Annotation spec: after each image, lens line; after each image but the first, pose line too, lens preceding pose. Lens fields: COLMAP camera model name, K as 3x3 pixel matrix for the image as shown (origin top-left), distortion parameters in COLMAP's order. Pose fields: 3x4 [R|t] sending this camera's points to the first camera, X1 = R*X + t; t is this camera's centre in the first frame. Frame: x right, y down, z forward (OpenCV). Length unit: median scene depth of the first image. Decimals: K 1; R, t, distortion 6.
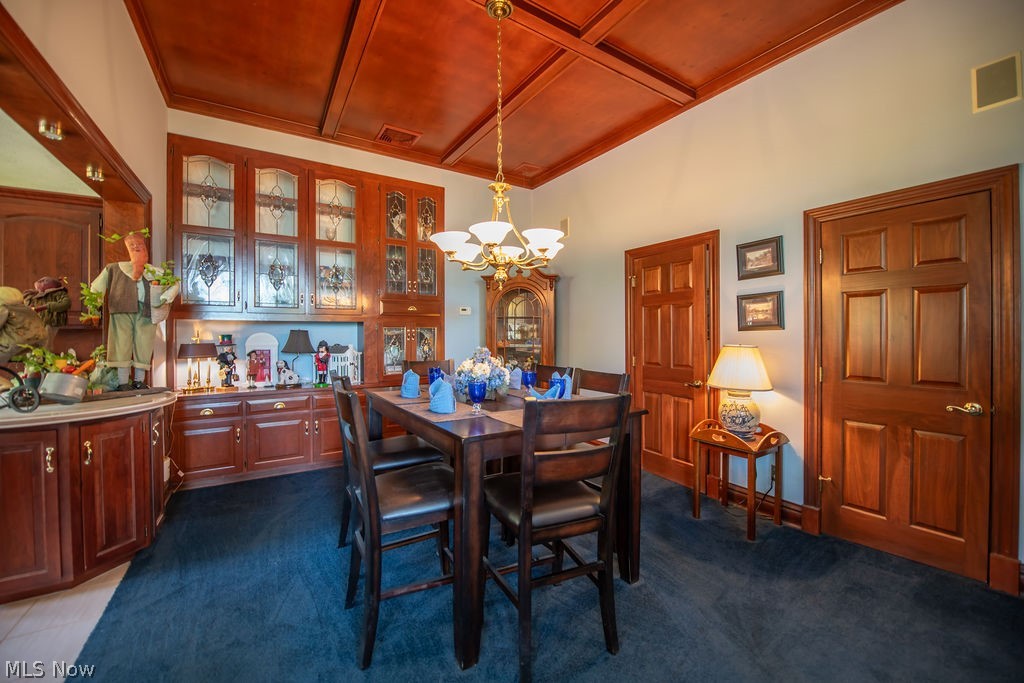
lens RADIAL K [[406.5, 0, 514.4], [0, 406.5, 336.1], [0, 0, 1]] dist [-0.012007, -0.003387]
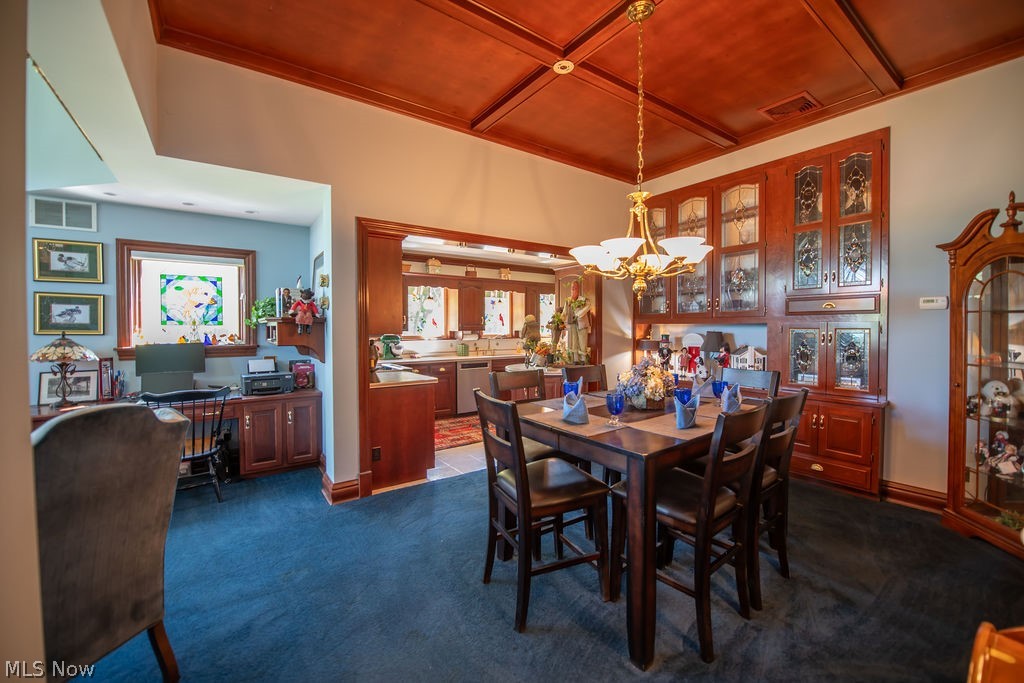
lens RADIAL K [[406.5, 0, 514.4], [0, 406.5, 336.1], [0, 0, 1]] dist [-0.012007, -0.003387]
pose [[0.059452, 0.026515, -0.997879, 0.552743], [-0.001979, 0.999648, 0.026444, -0.029499], [0.998229, 0.000403, 0.059483, 0.372000]]
